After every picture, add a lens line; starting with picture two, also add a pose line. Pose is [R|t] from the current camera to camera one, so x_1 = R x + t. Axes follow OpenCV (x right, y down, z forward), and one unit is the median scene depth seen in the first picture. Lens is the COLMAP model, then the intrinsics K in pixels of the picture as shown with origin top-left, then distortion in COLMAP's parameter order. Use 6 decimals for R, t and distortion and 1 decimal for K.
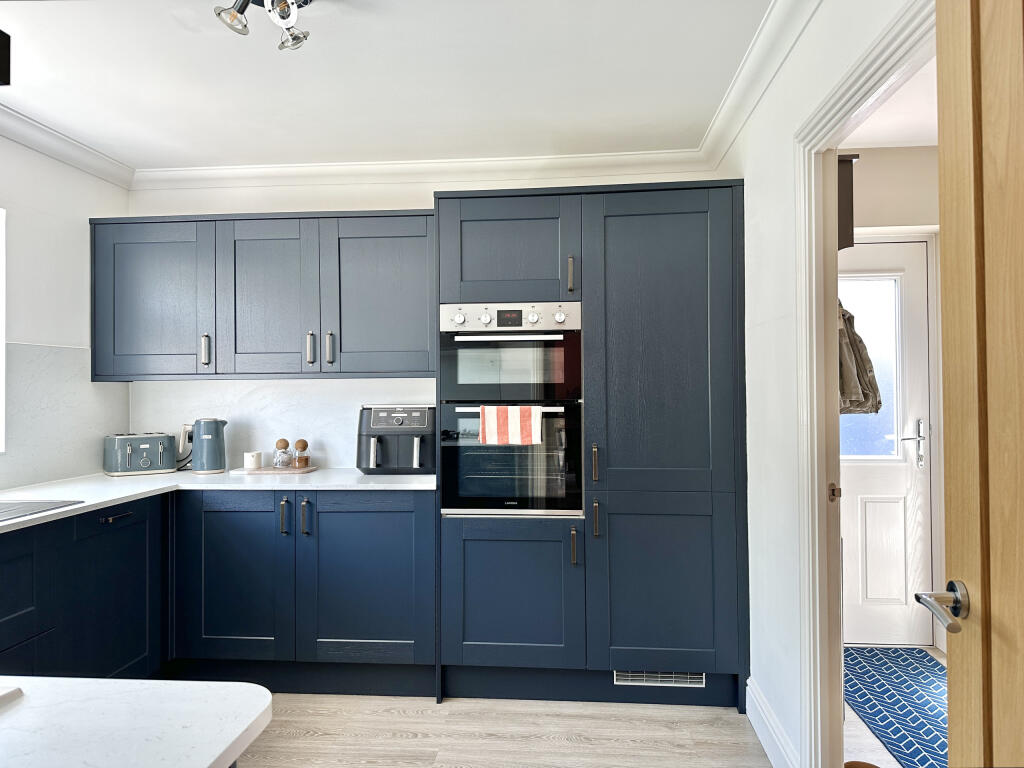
lens RADIAL K [[716.6, 0, 512.0], [0, 716.6, 384.0], [0, 0, 1]] dist [0.080410, -0.106599]
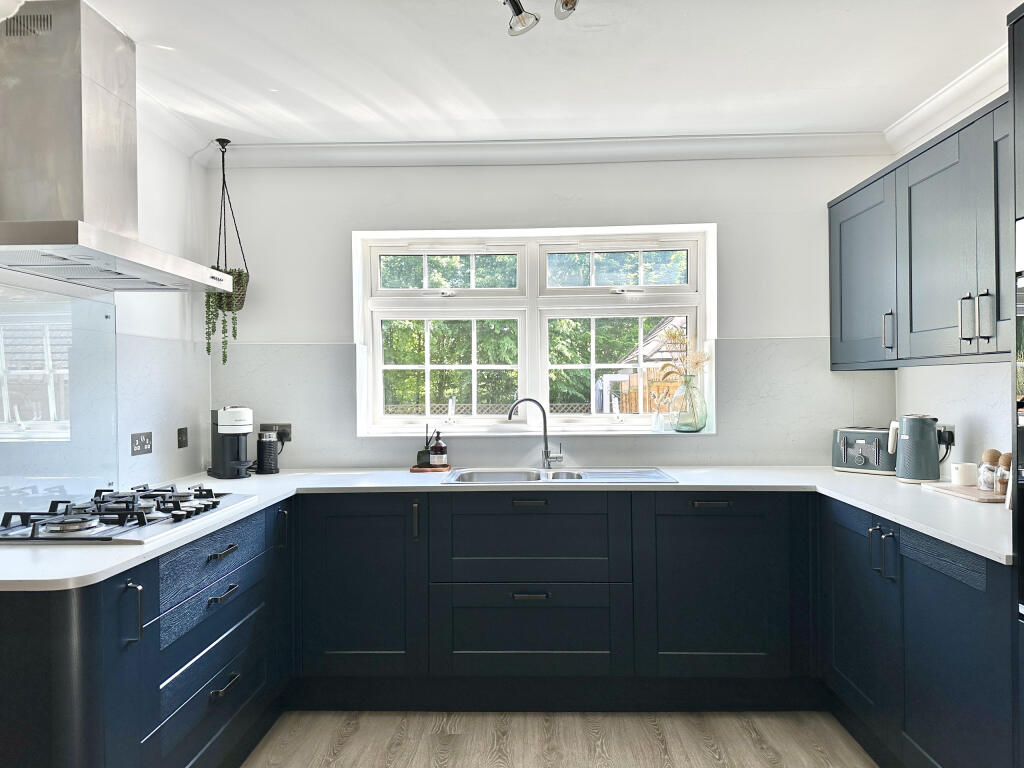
lens RADIAL K [[716.6, 0, 512.0], [0, 716.6, 384.0], [0, 0, 1]] dist [0.080410, -0.106599]
pose [[0.040479, 0.007864, -0.999149, 0.373597], [0.013121, 0.999879, 0.008401, 0.000768], [0.999094, -0.013450, 0.040371, 0.534807]]
